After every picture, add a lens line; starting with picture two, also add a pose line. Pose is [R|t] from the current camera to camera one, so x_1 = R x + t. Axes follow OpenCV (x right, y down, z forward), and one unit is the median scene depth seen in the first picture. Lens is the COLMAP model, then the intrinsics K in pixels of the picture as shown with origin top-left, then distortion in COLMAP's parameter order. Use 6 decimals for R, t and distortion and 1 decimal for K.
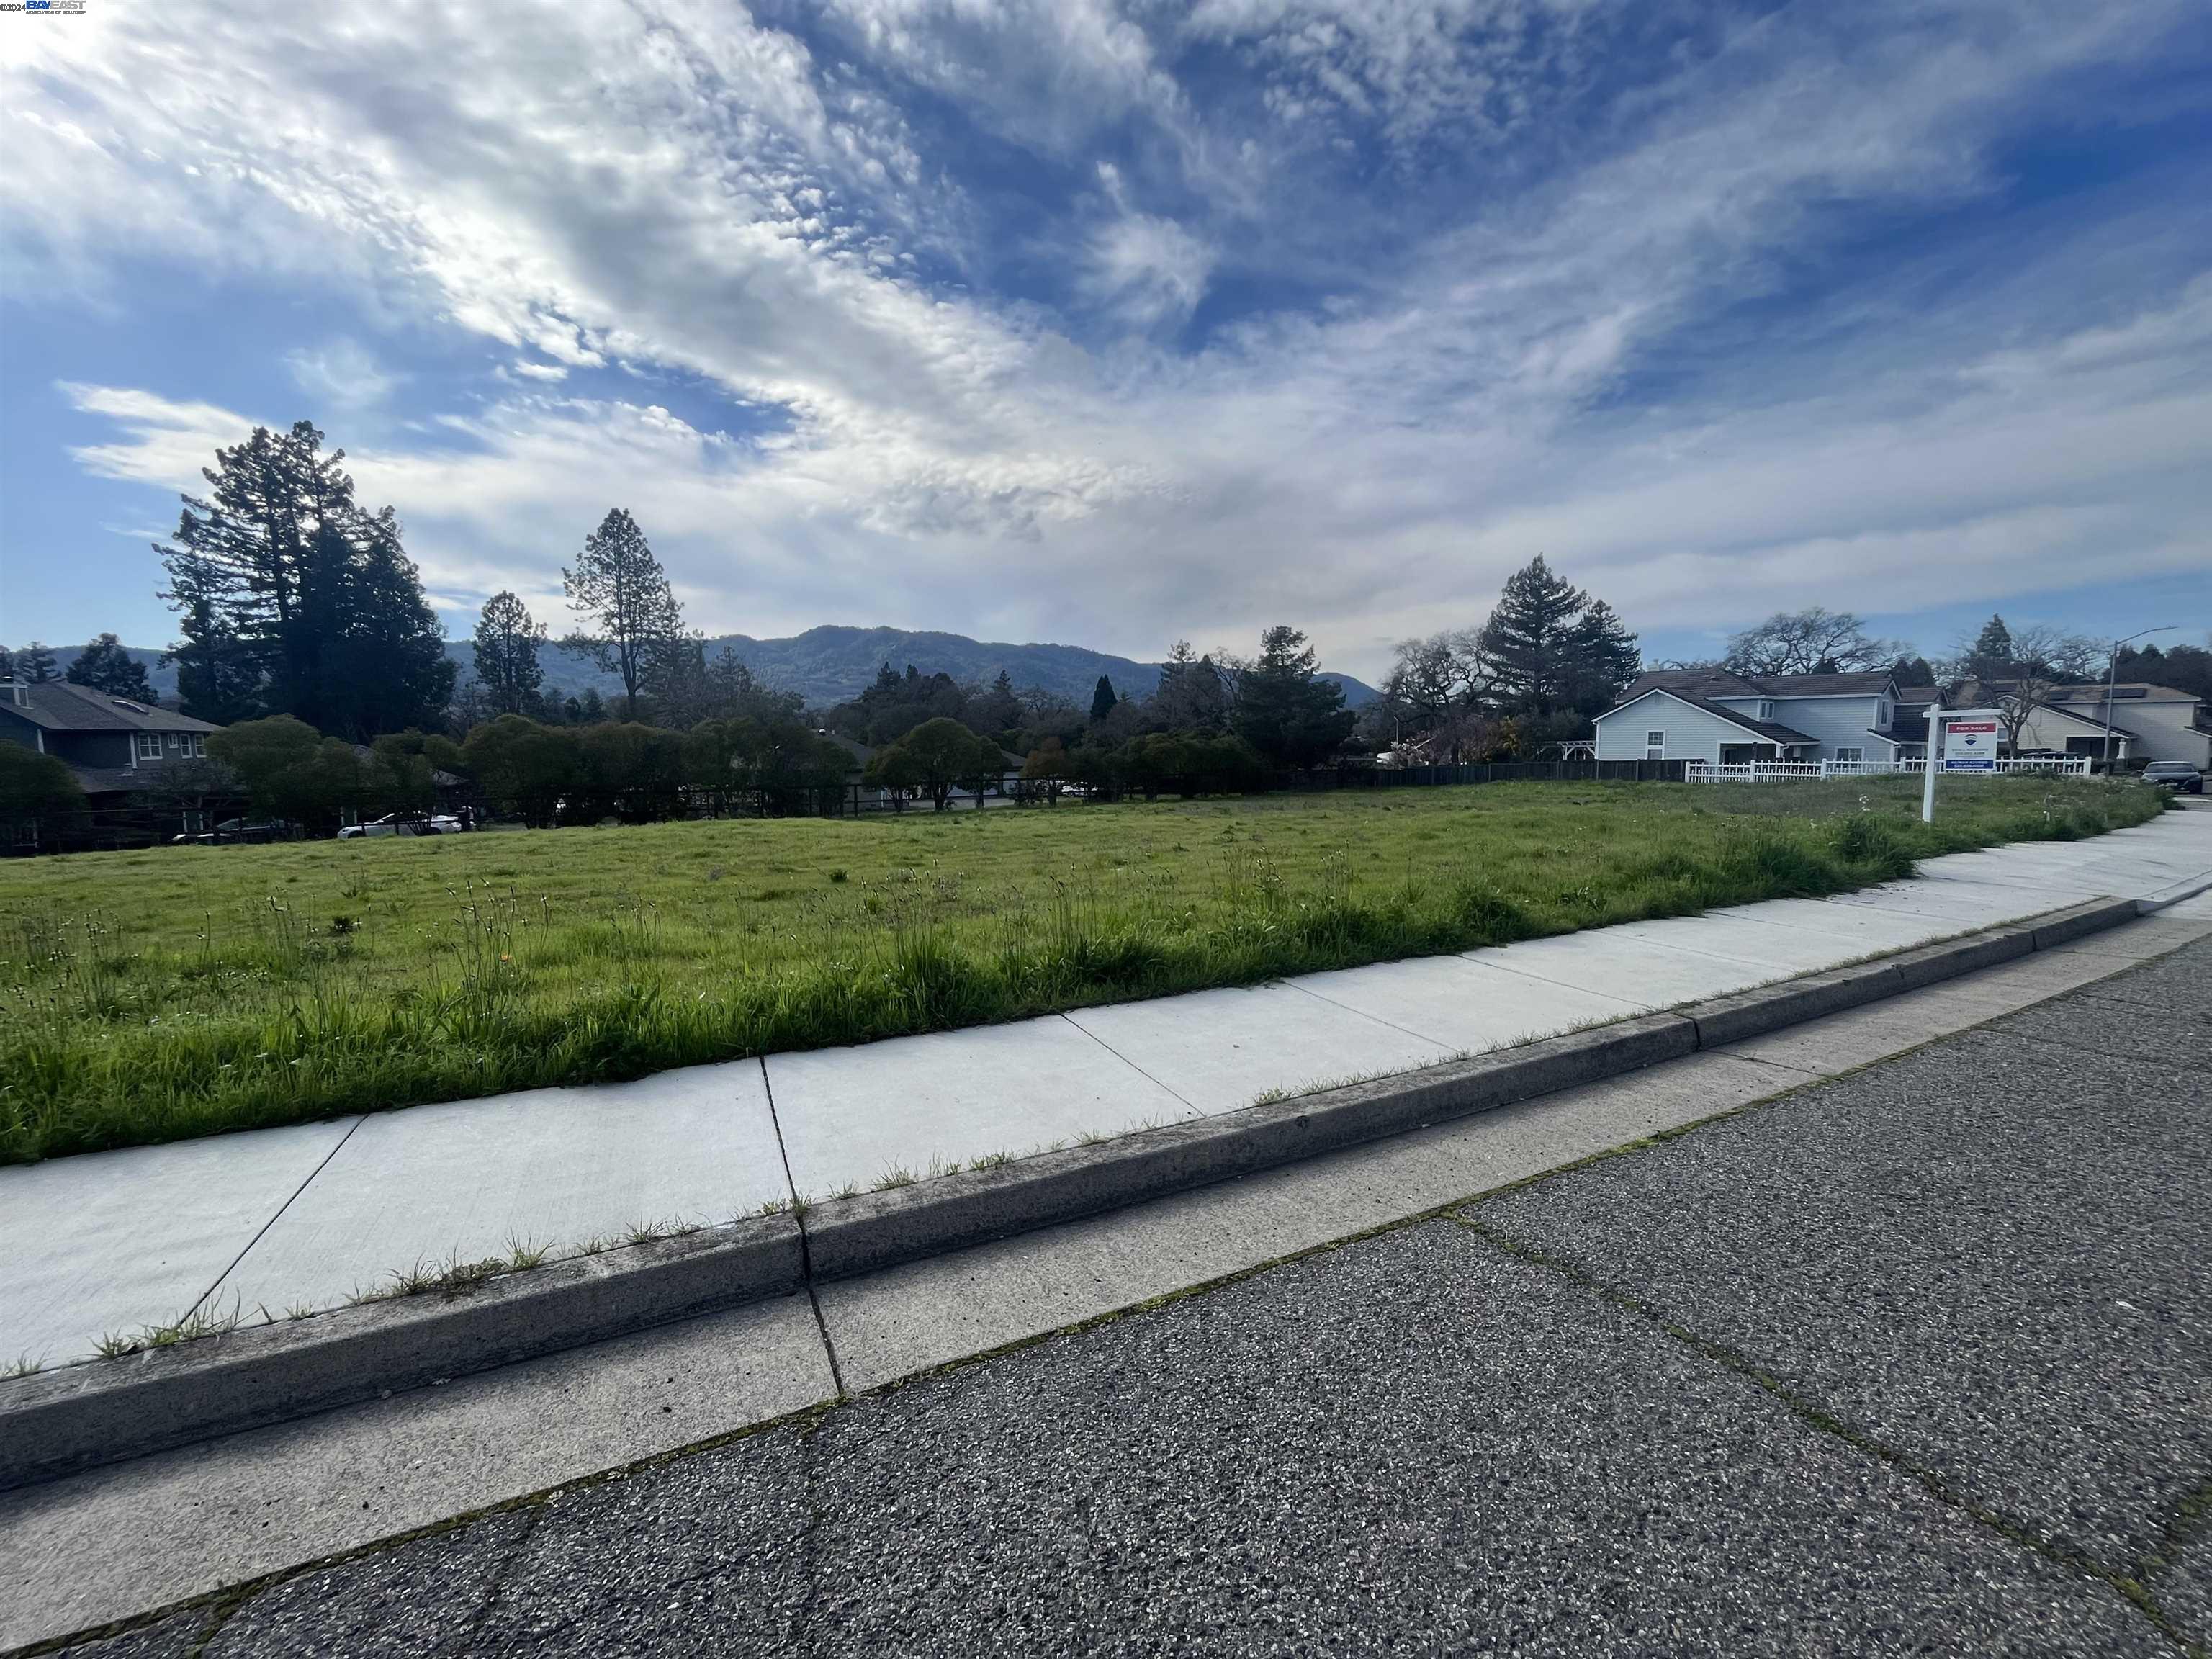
lens RADIAL K [[902.1, 0, 1106.4], [0, 902.1, 826.3], [0, 0, 1]] dist [-0.003015, 0.000397]
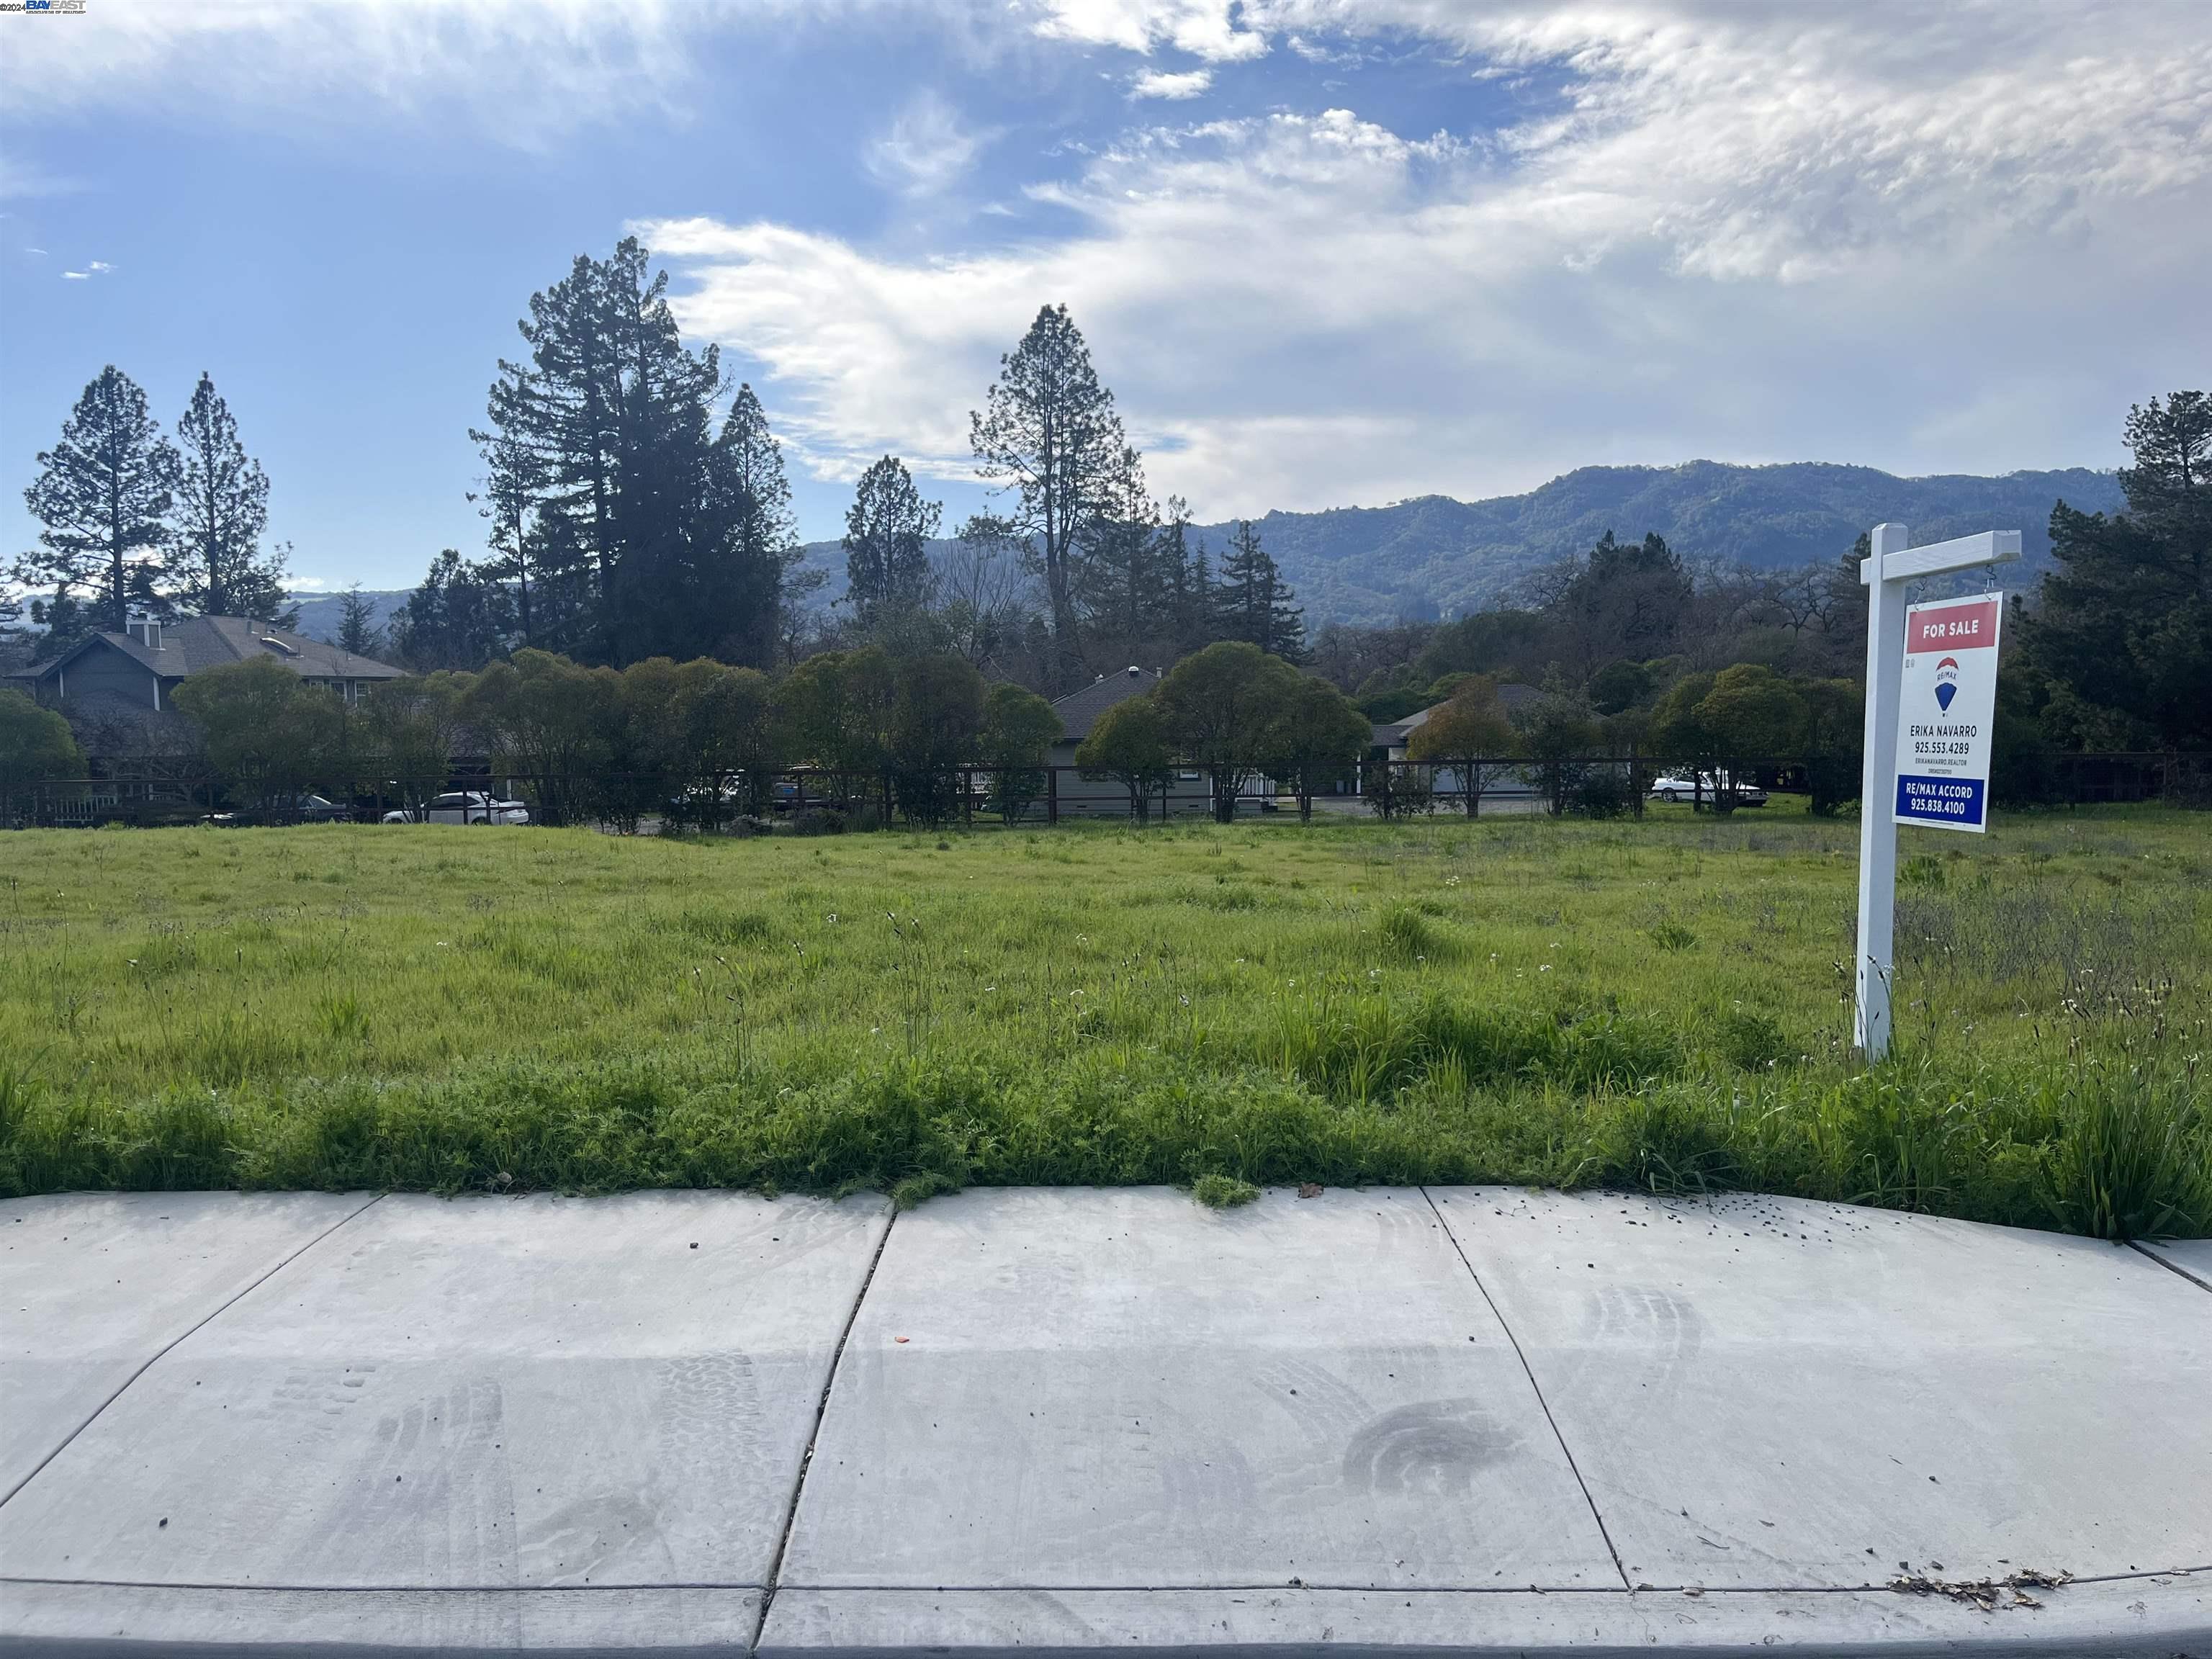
lens RADIAL K [[1703.8, 0, 1113.8], [0, 1703.8, 830.1], [0, 0, 1]] dist [0.051389, -0.063515]
pose [[0.838034, 0.042308, -0.543975, 0.182394], [-0.047089, 0.998877, 0.005145, -0.007475], [0.543582, 0.021303, 0.839086, 0.077149]]
